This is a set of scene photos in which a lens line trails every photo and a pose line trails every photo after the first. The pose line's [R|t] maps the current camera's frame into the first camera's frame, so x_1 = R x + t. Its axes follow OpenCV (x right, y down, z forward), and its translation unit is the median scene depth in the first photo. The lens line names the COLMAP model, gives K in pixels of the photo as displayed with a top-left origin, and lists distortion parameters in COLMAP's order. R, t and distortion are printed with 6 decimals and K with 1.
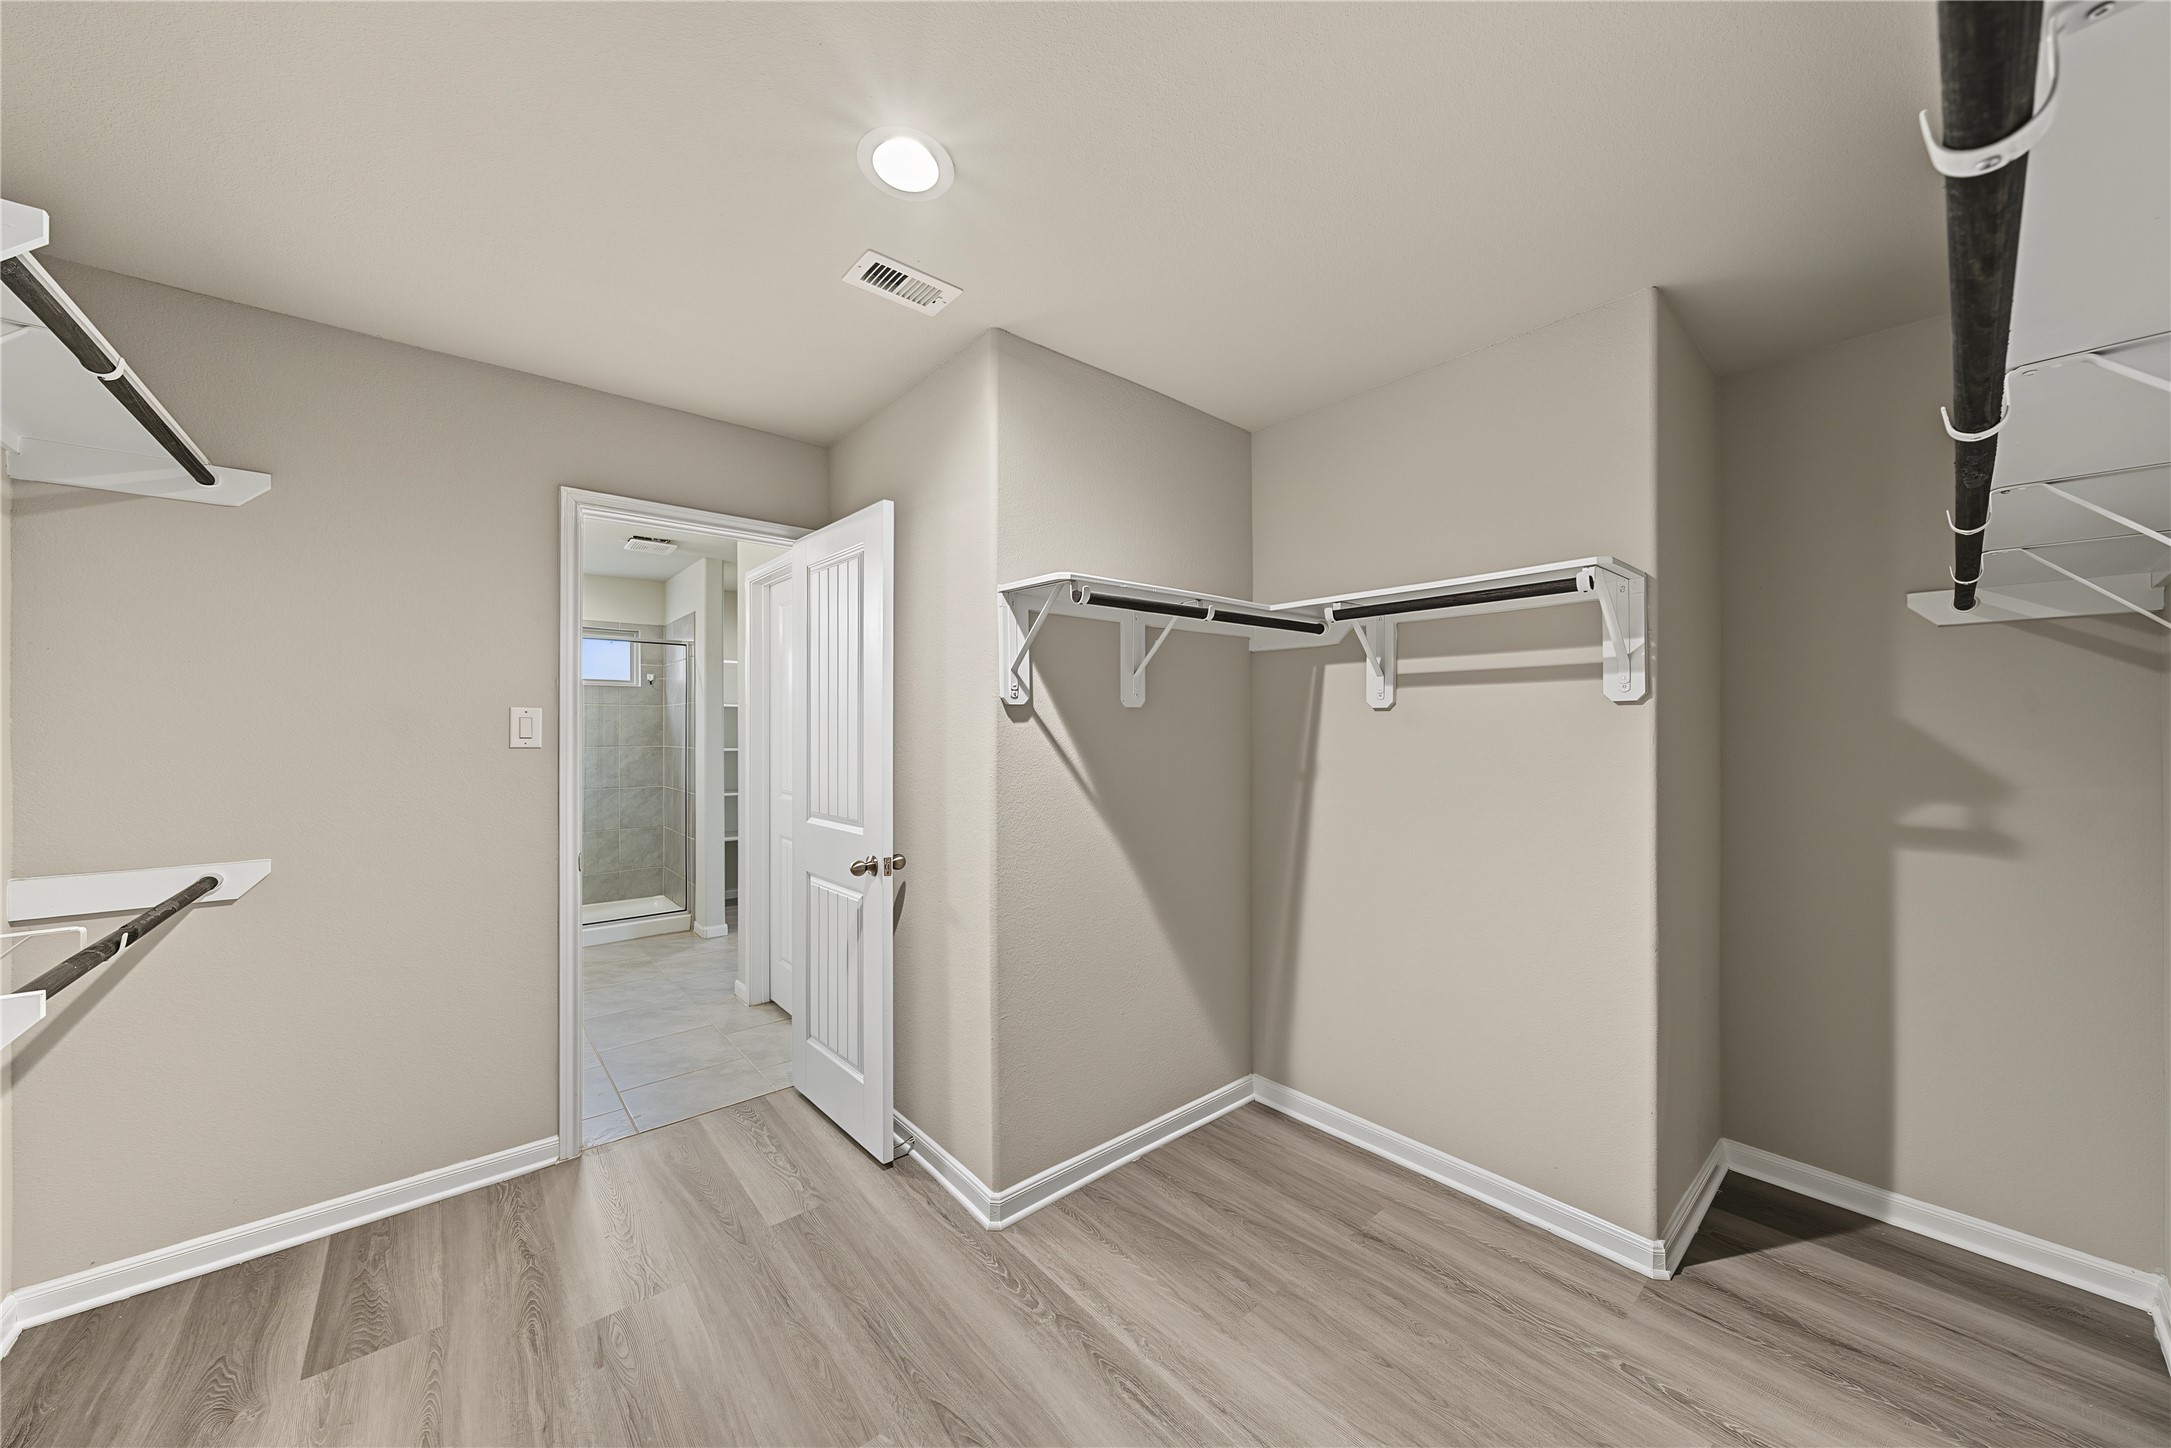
lens RADIAL K [[754.6, 0, 1082.0], [0, 754.6, 727.8], [0, 0, 1]] dist [-0.008189, 0.000534]
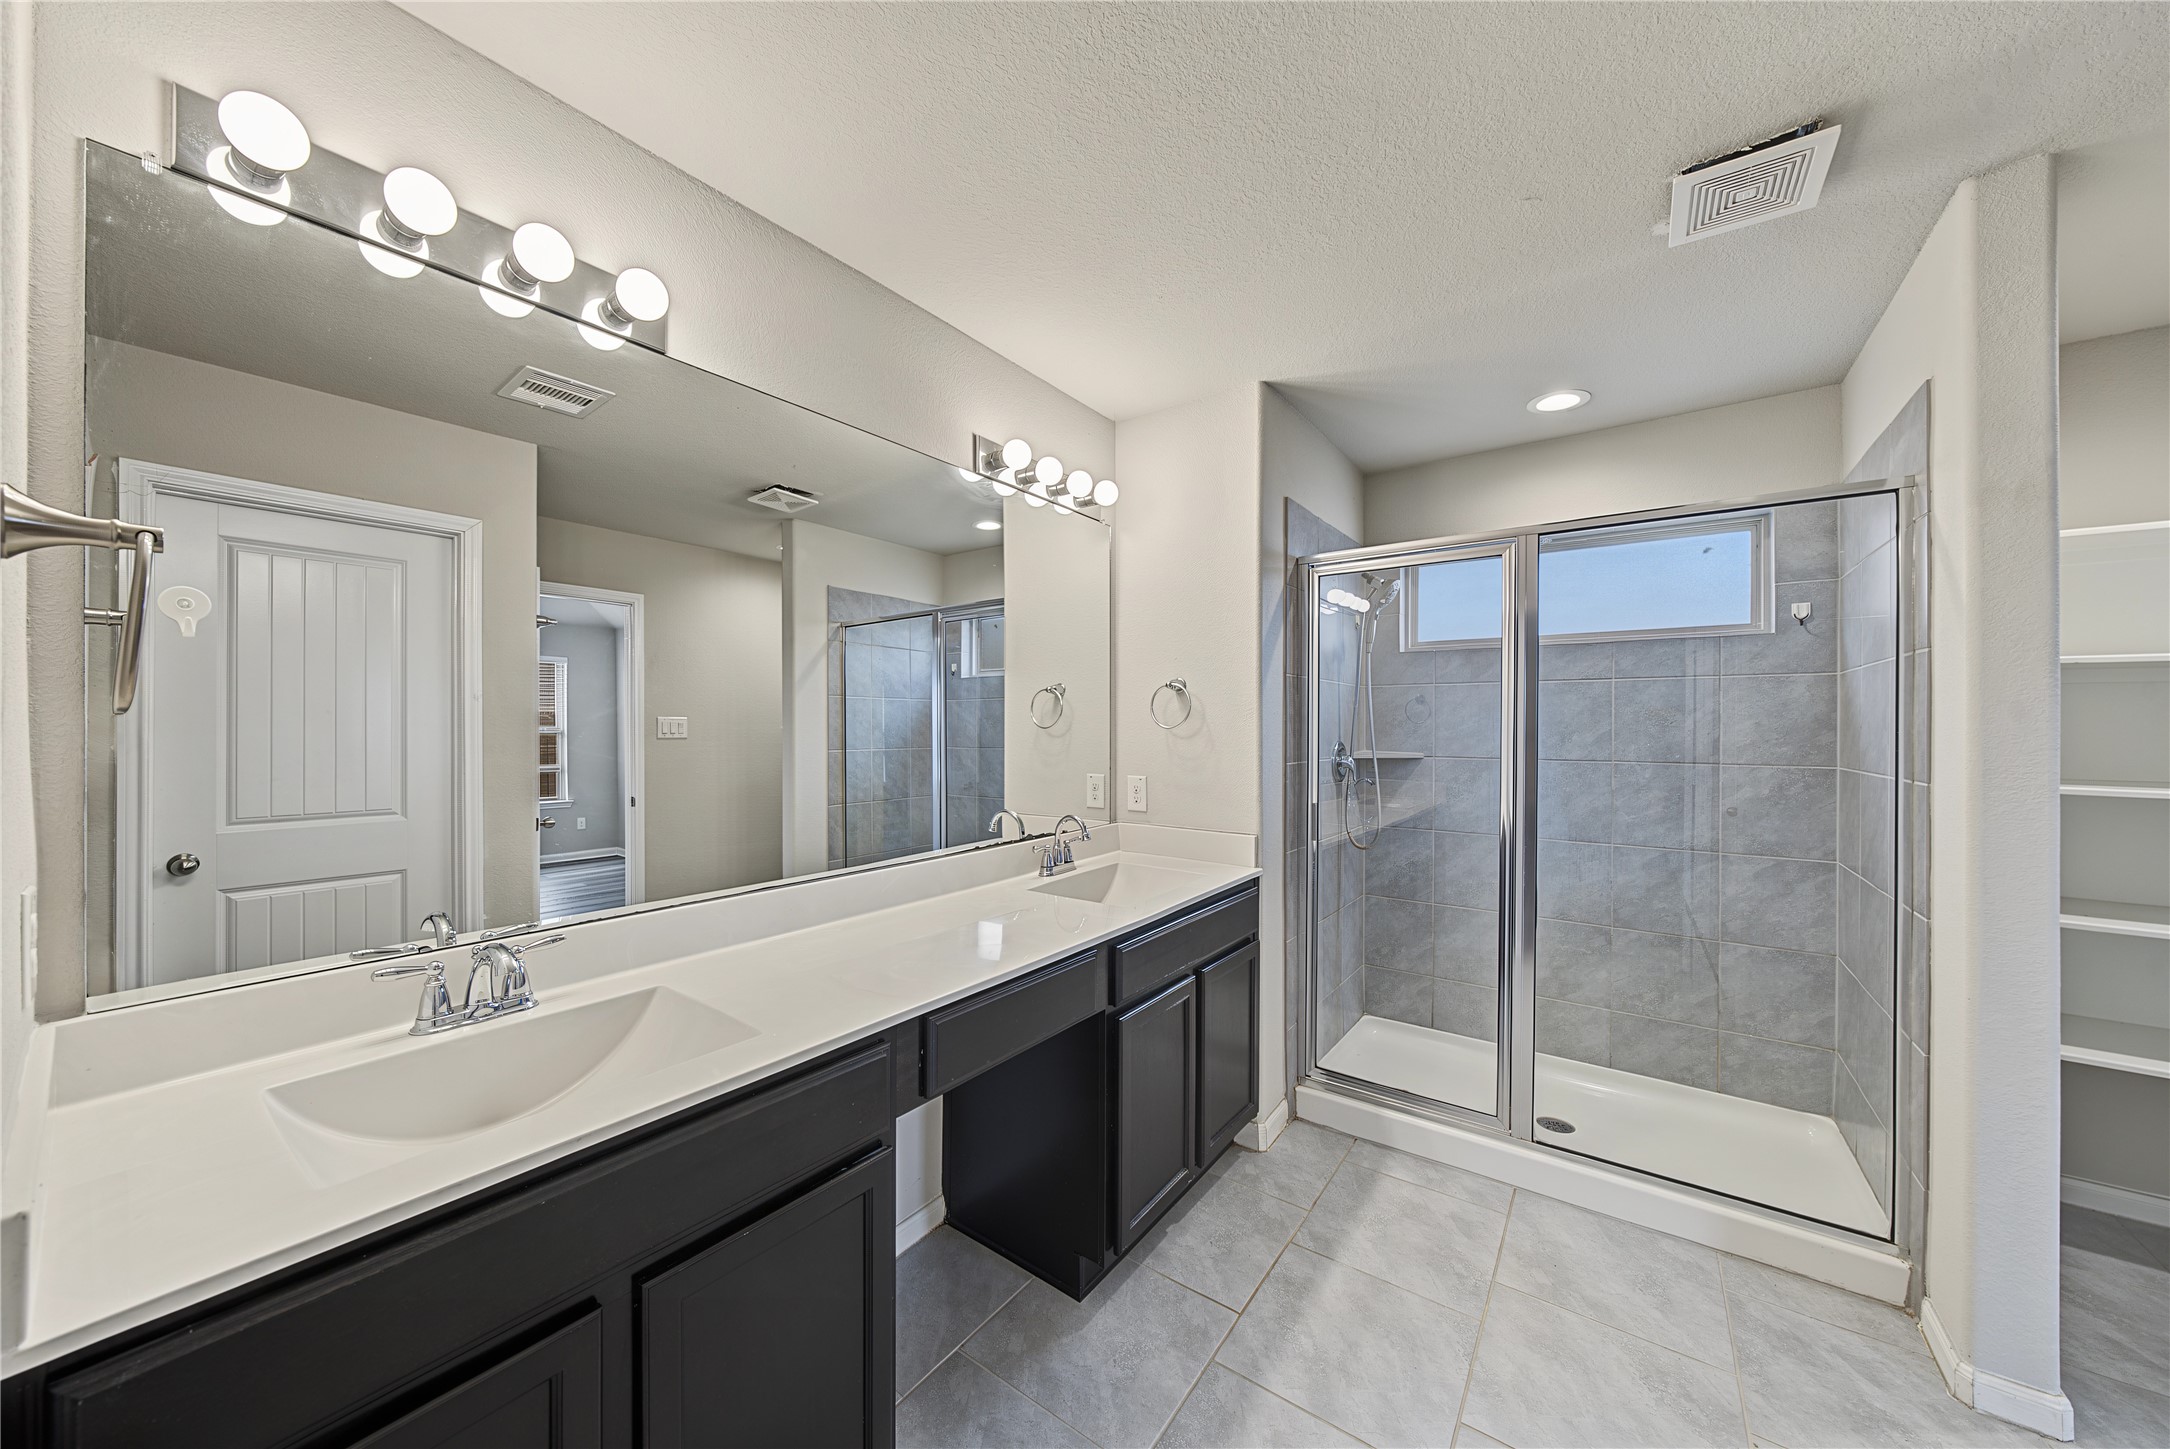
lens RADIAL K [[754.2, 0, 1079.0], [0, 754.2, 728.8], [0, 0, 1]] dist [-0.008189, 0.000534]
pose [[0.230066, 0.003648, -0.973168, -0.249943], [0.000362, 0.999993, 0.003834, -0.000037], [0.973175, -0.001235, 0.230063, 0.499748]]
